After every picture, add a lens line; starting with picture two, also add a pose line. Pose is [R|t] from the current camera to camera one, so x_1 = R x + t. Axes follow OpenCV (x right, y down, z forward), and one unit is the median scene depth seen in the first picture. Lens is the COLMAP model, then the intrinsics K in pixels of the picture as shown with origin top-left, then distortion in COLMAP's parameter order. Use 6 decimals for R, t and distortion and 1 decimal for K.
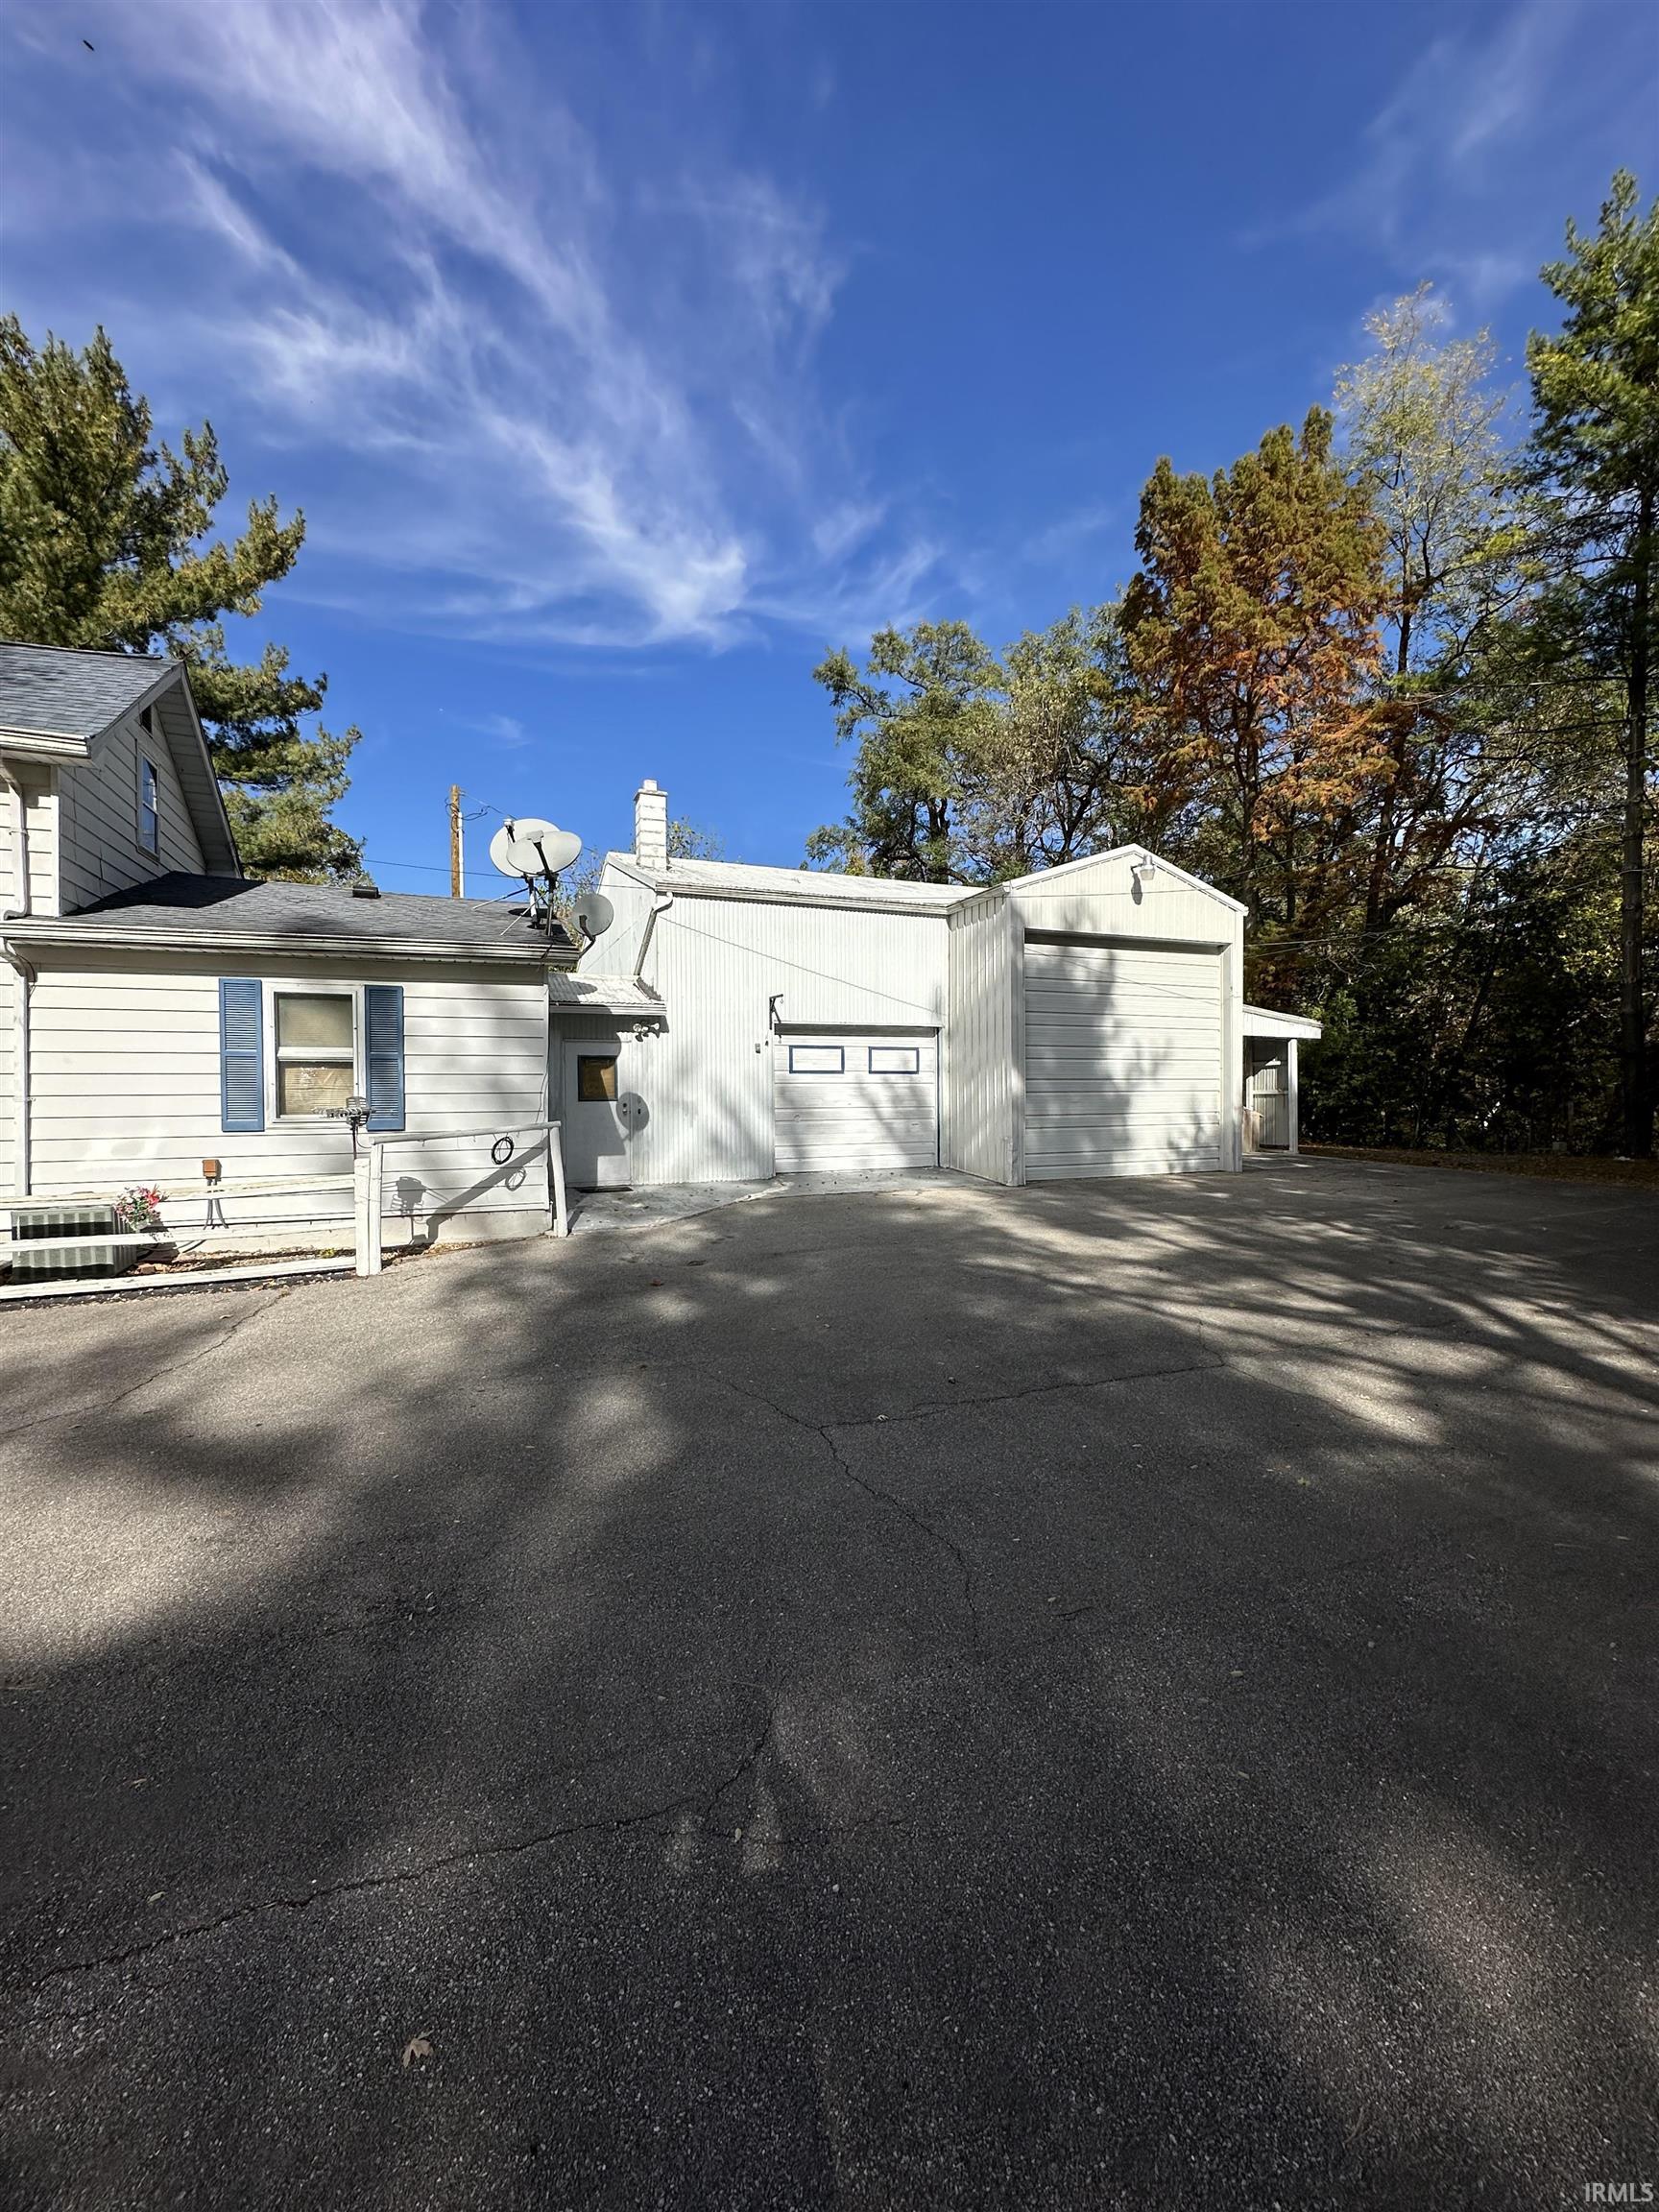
lens RADIAL K [[881.8, 0, 834.0], [0, 881.8, 1111.9], [0, 0, 1]] dist [-0.001410, 0.000914]
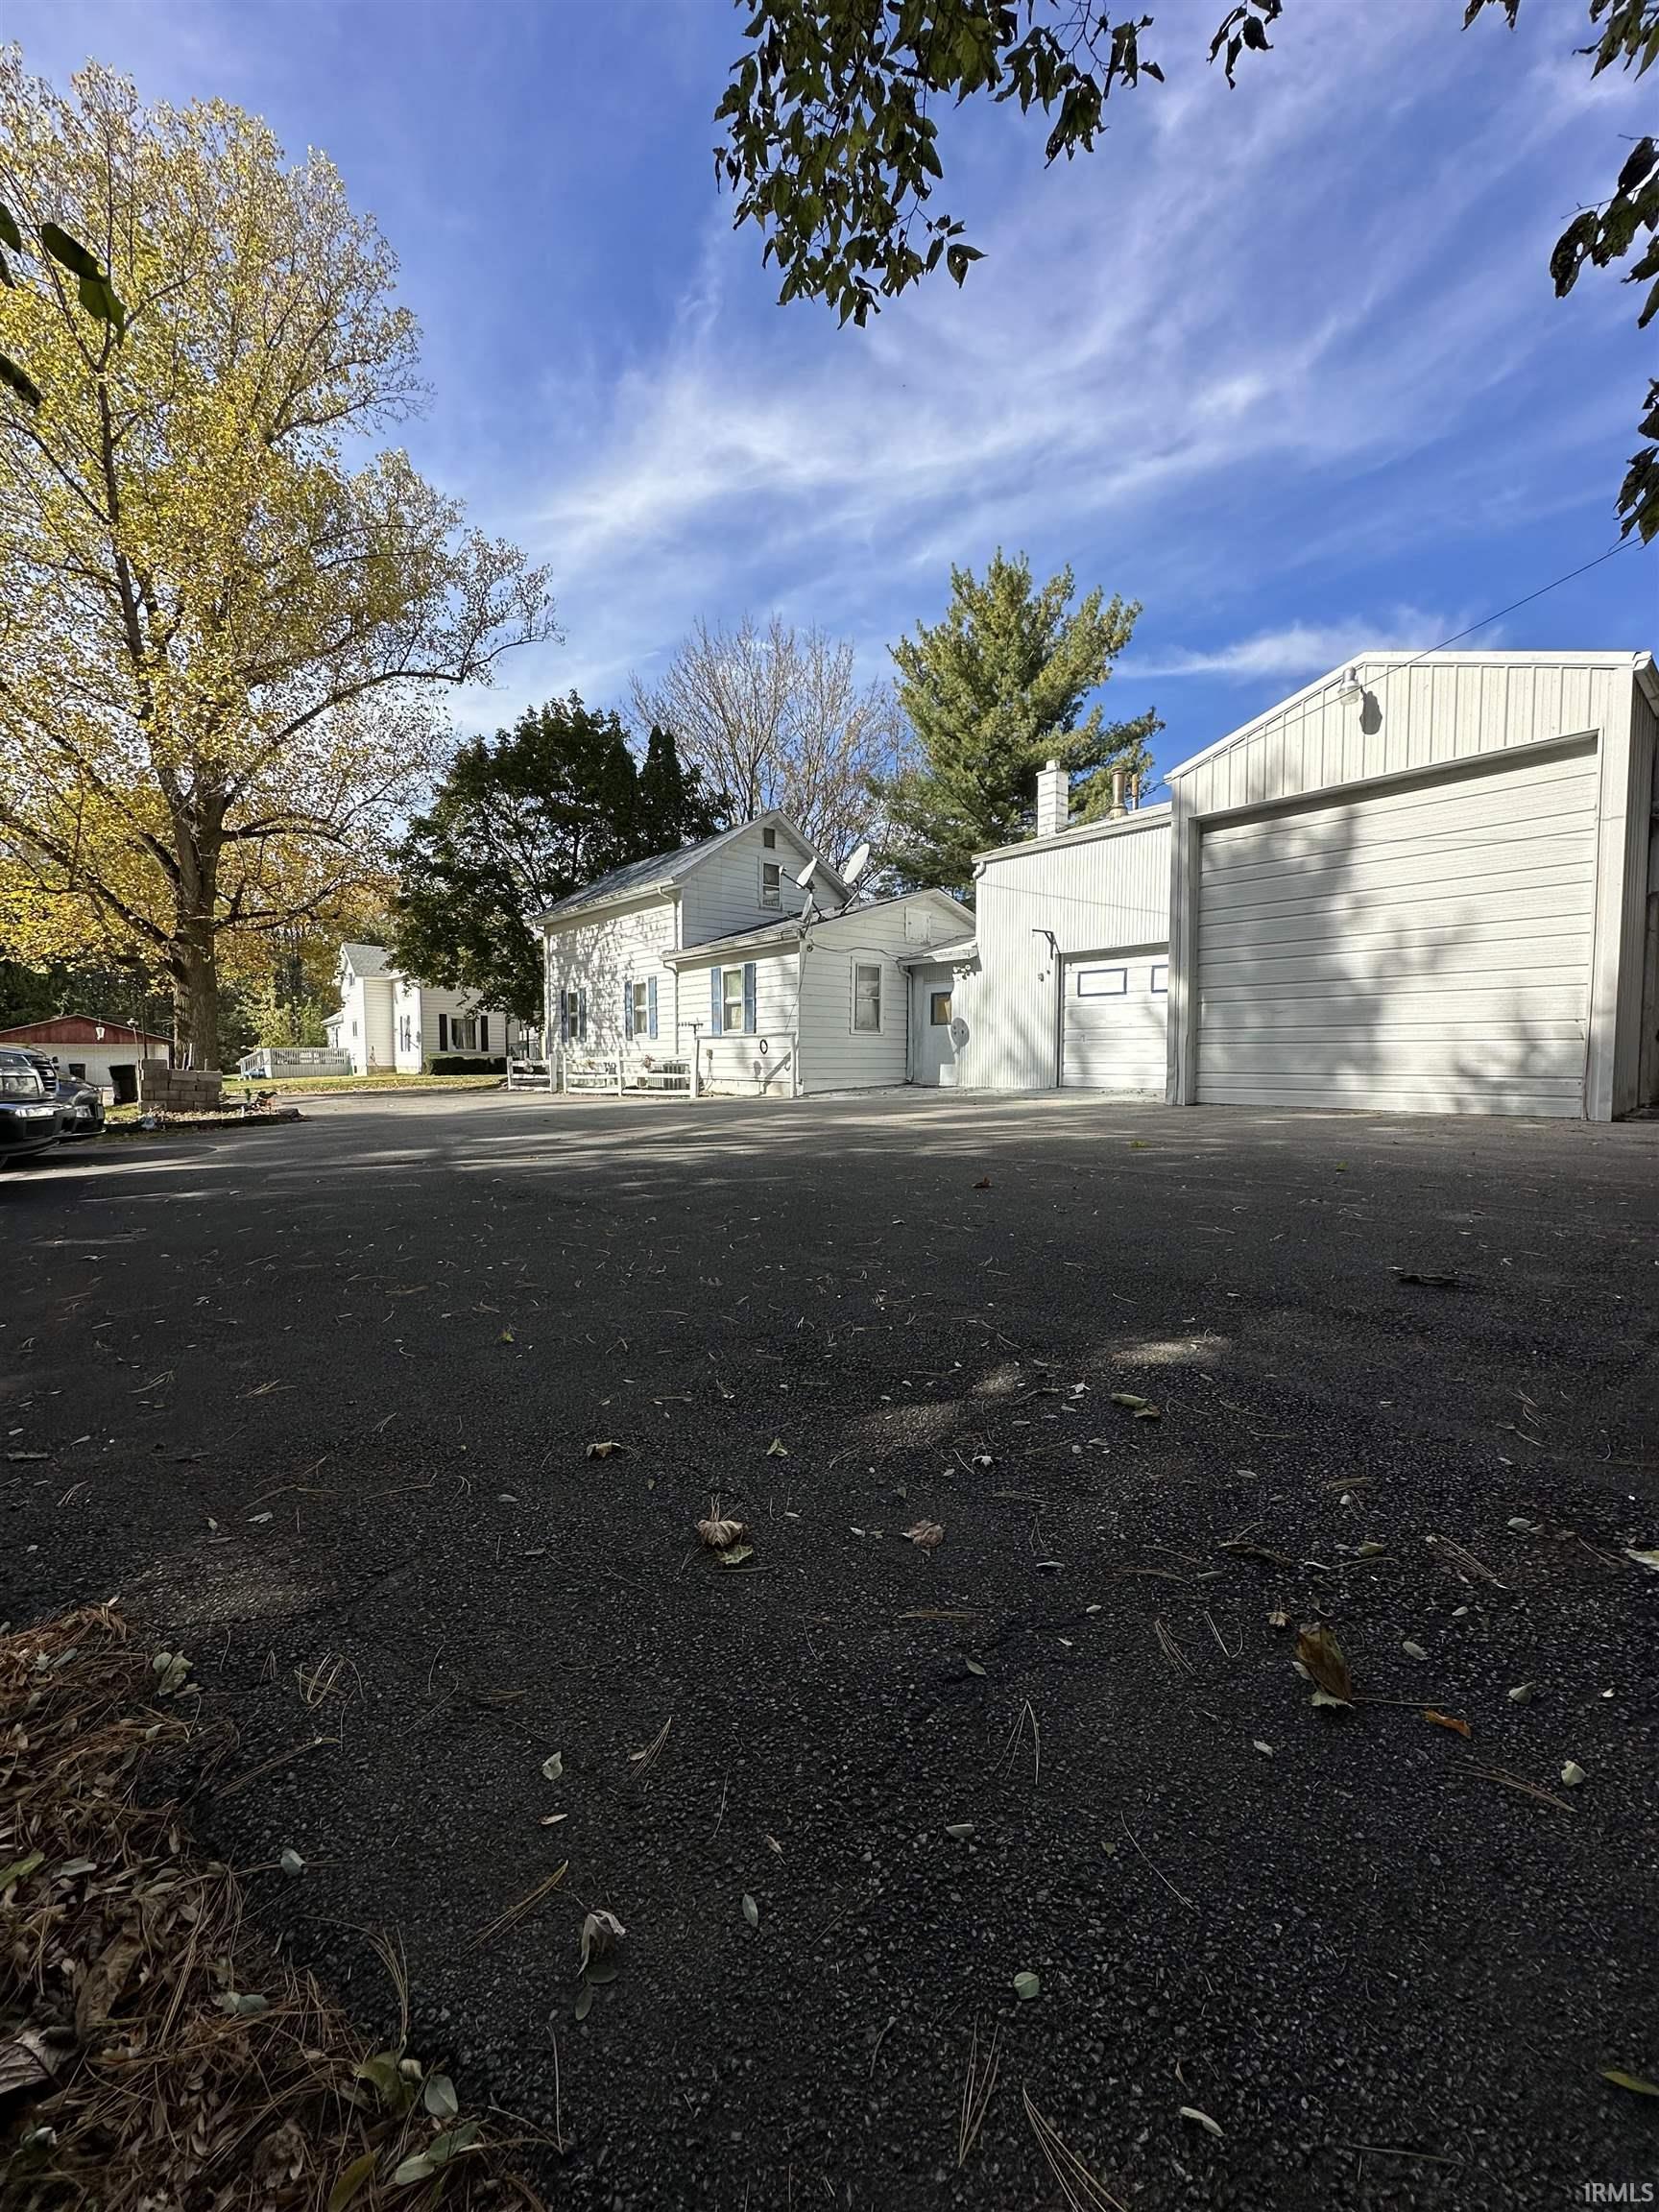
lens RADIAL K [[881.8, 0, 830.0], [0, 881.8, 1101.5], [0, 0, 1]] dist [-0.001410, 0.000914]
pose [[0.308327, 0.052131, -0.949851, 0.928005], [-0.026838, 0.998577, 0.046093, 0.045585], [0.950902, 0.011281, 0.309287, 0.363500]]
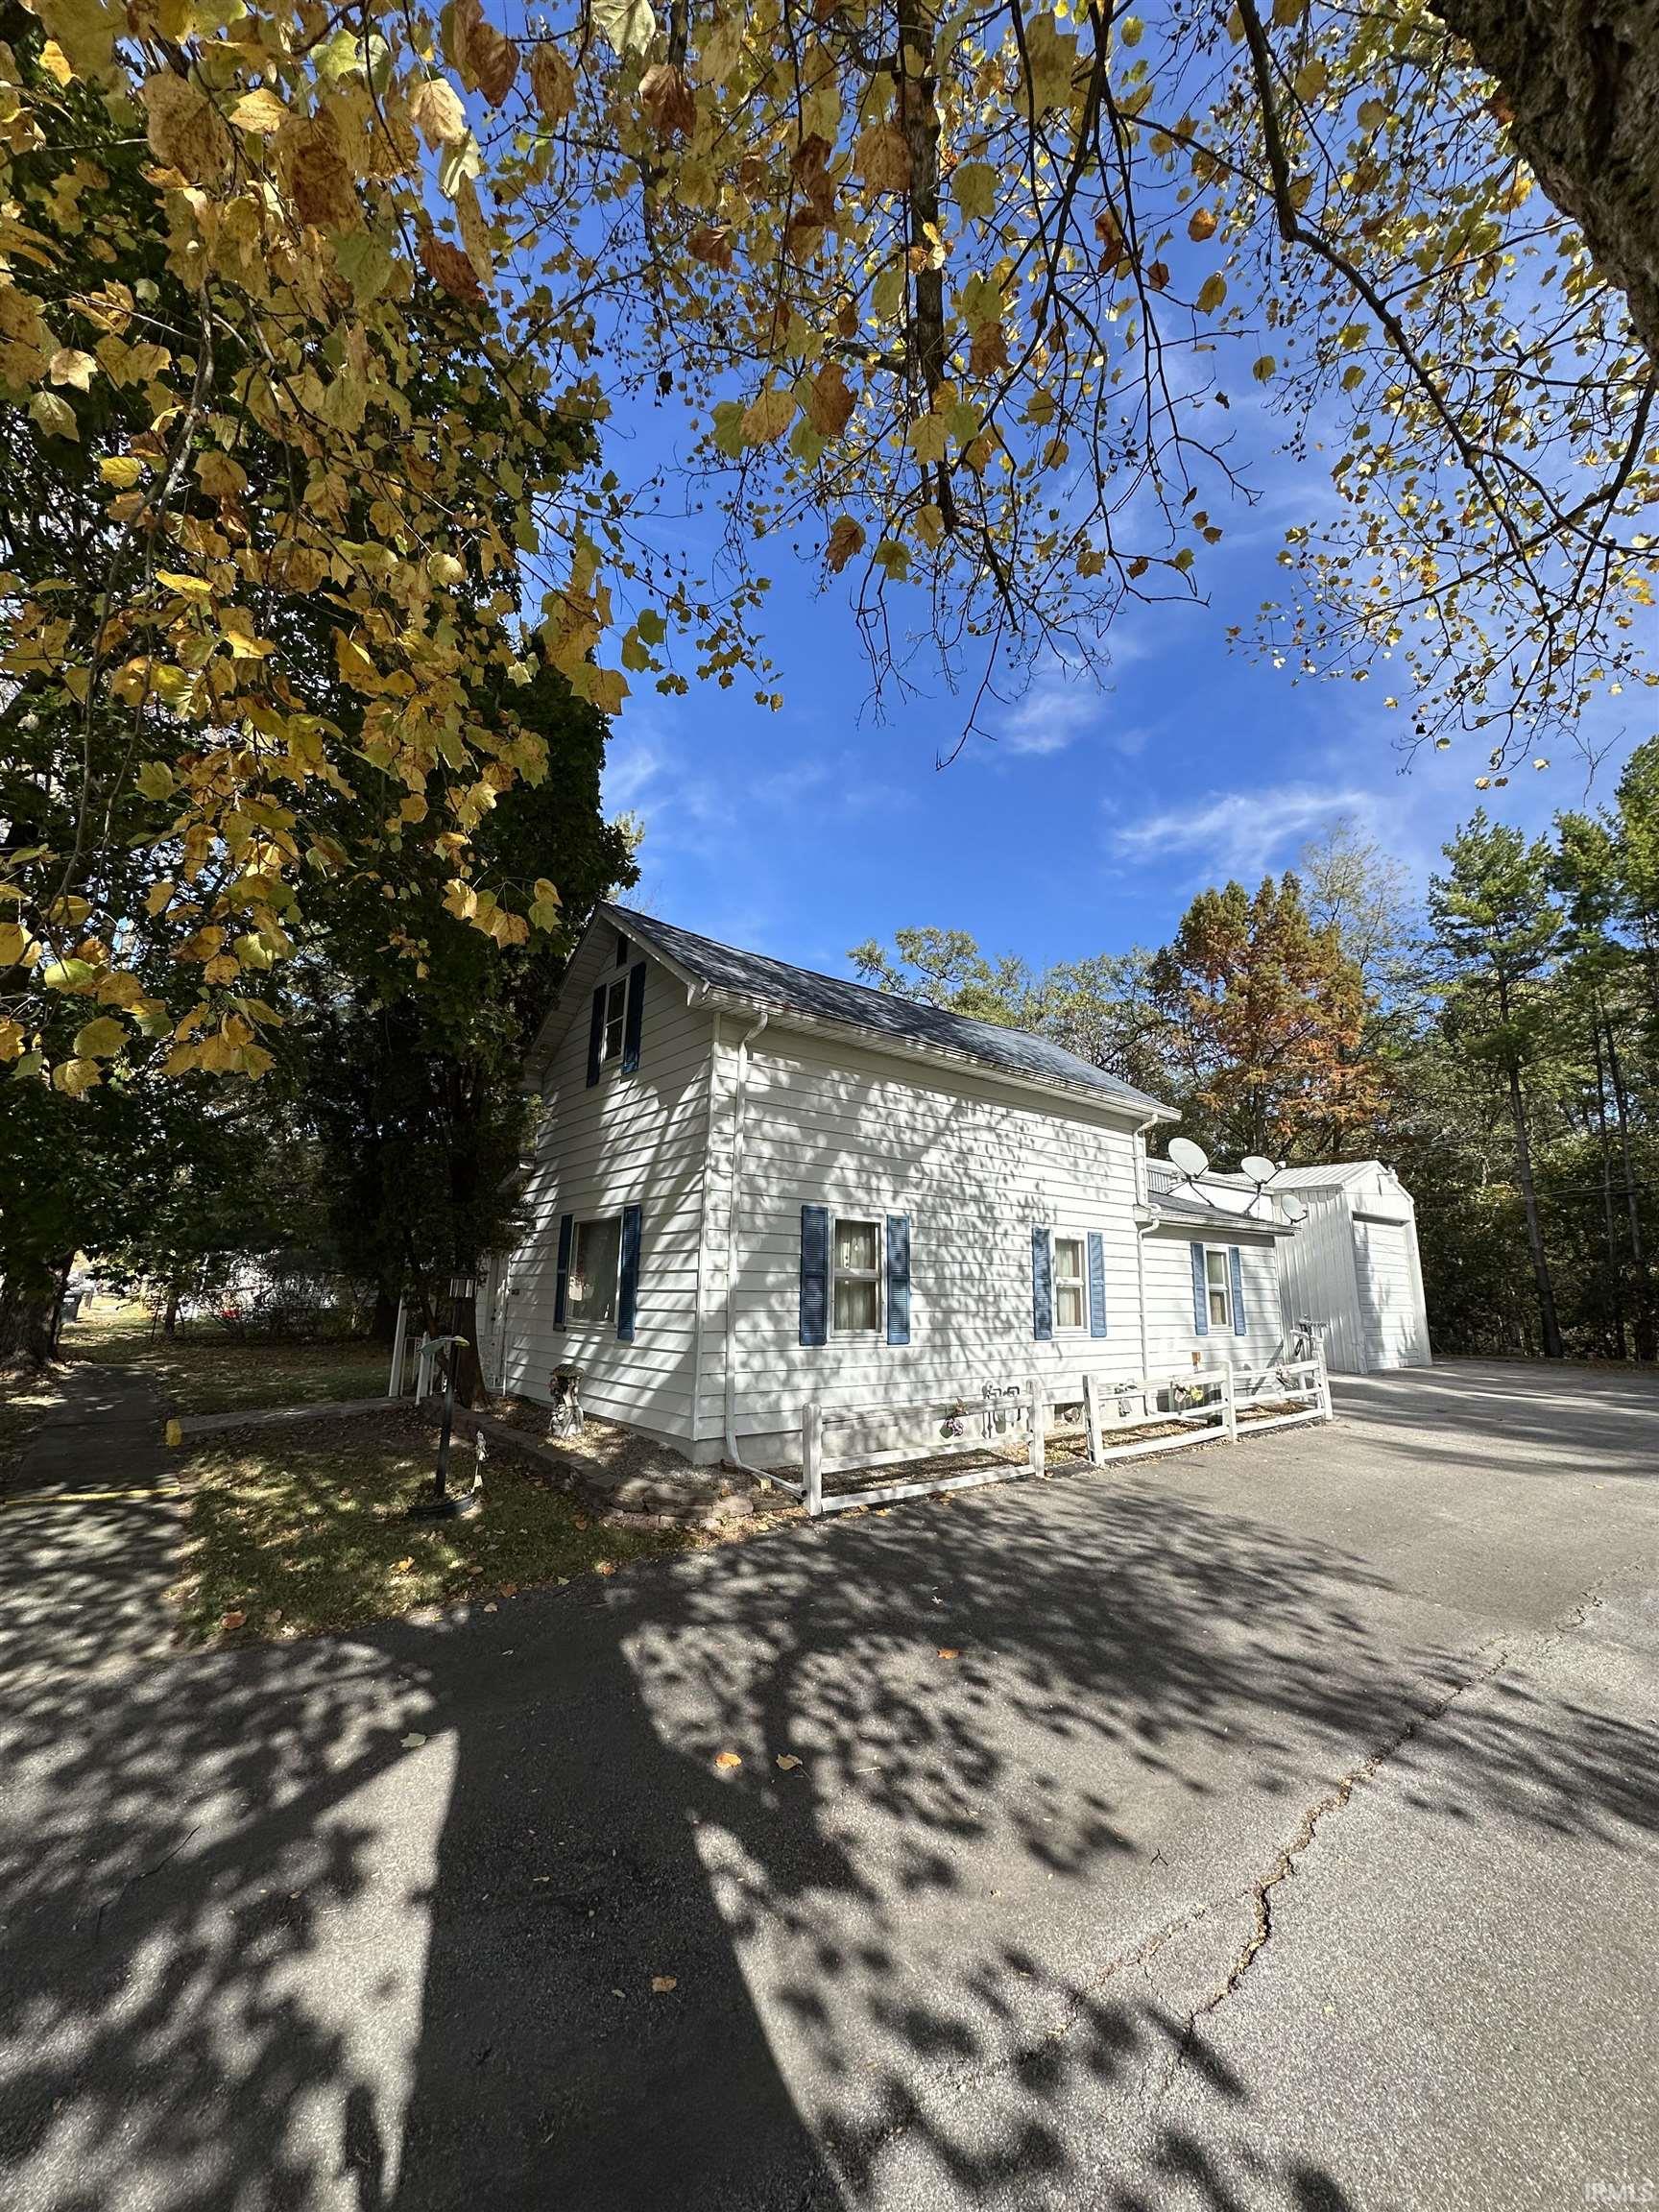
lens RADIAL K [[881.8, 0, 812.7], [0, 881.8, 1086.5], [0, 0, 1]] dist [-0.001410, 0.000914]
pose [[0.957954, 0.095444, 0.270582, -1.156036], [-0.029429, 0.970762, -0.238233, -0.007724], [-0.285409, 0.220254, 0.932754, -0.285467]]
